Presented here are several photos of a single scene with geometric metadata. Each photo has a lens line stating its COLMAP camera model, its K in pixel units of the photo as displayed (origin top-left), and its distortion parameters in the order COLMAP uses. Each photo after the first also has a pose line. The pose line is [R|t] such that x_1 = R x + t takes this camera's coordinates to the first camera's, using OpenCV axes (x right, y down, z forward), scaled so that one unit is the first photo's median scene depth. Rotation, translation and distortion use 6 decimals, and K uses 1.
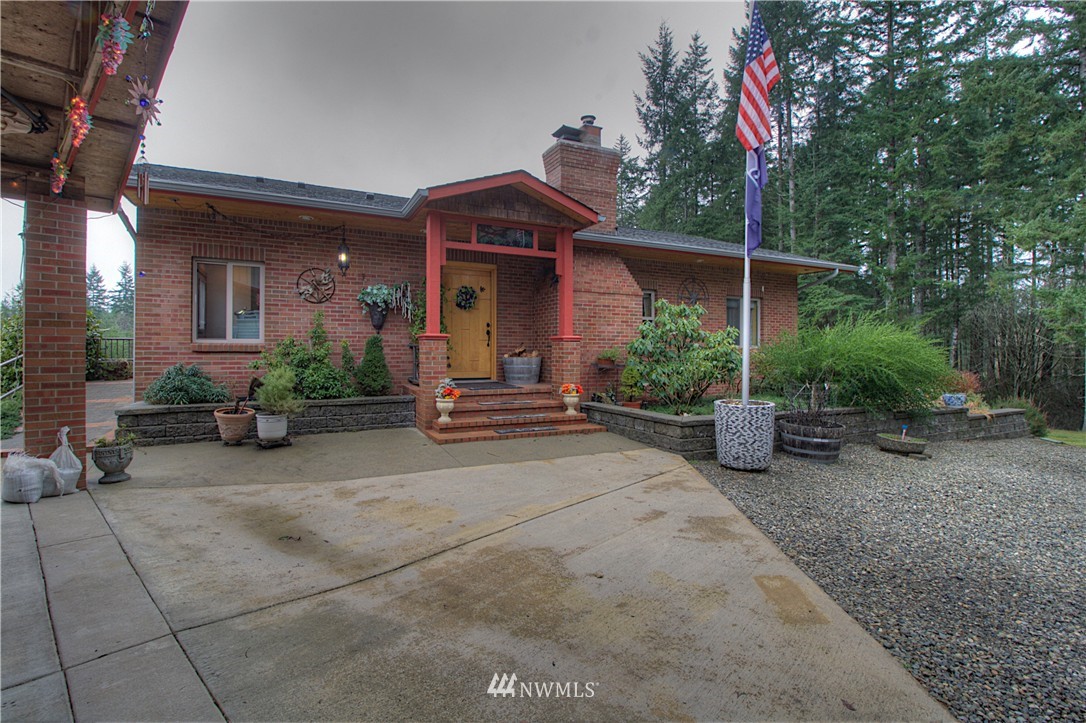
lens RADIAL K [[500.9, 0, 545.1], [0, 500.9, 367.4], [0, 0, 1]] dist [-0.011176, -0.007091]
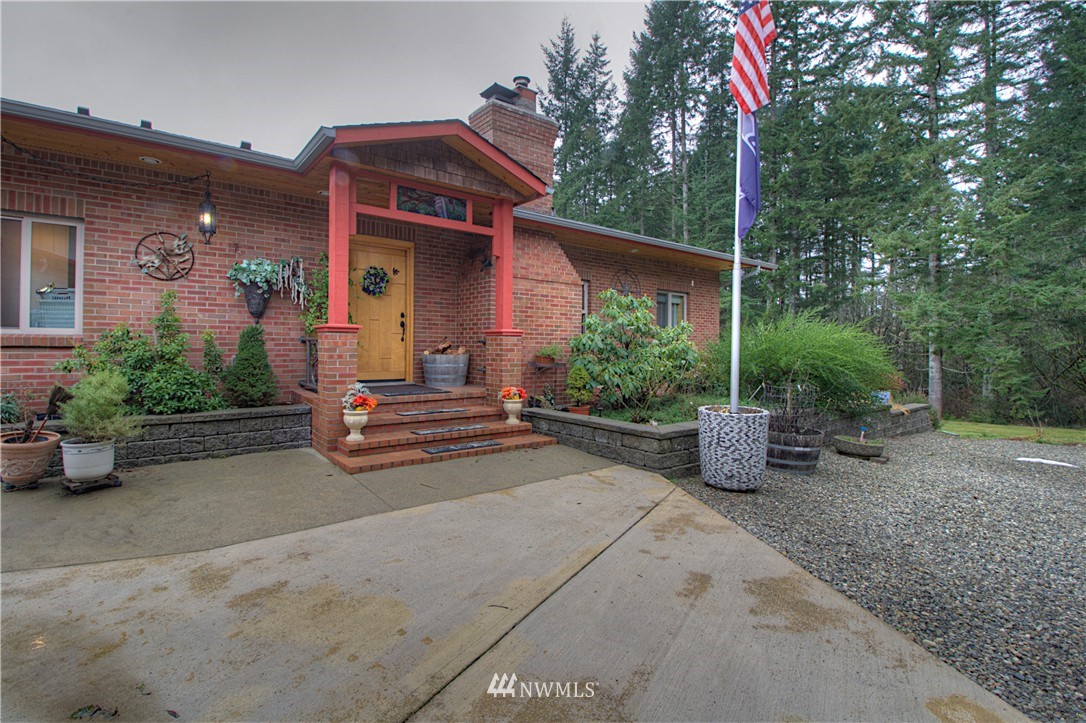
lens RADIAL K [[500.9, 0, 545.6], [0, 500.9, 357.7], [0, 0, 1]] dist [-0.011176, -0.007091]
pose [[0.976846, 0.000529, 0.213944, -0.075518], [0.001294, 0.999964, -0.008381, -0.009333], [-0.213941, 0.008463, 0.976810, 0.186370]]
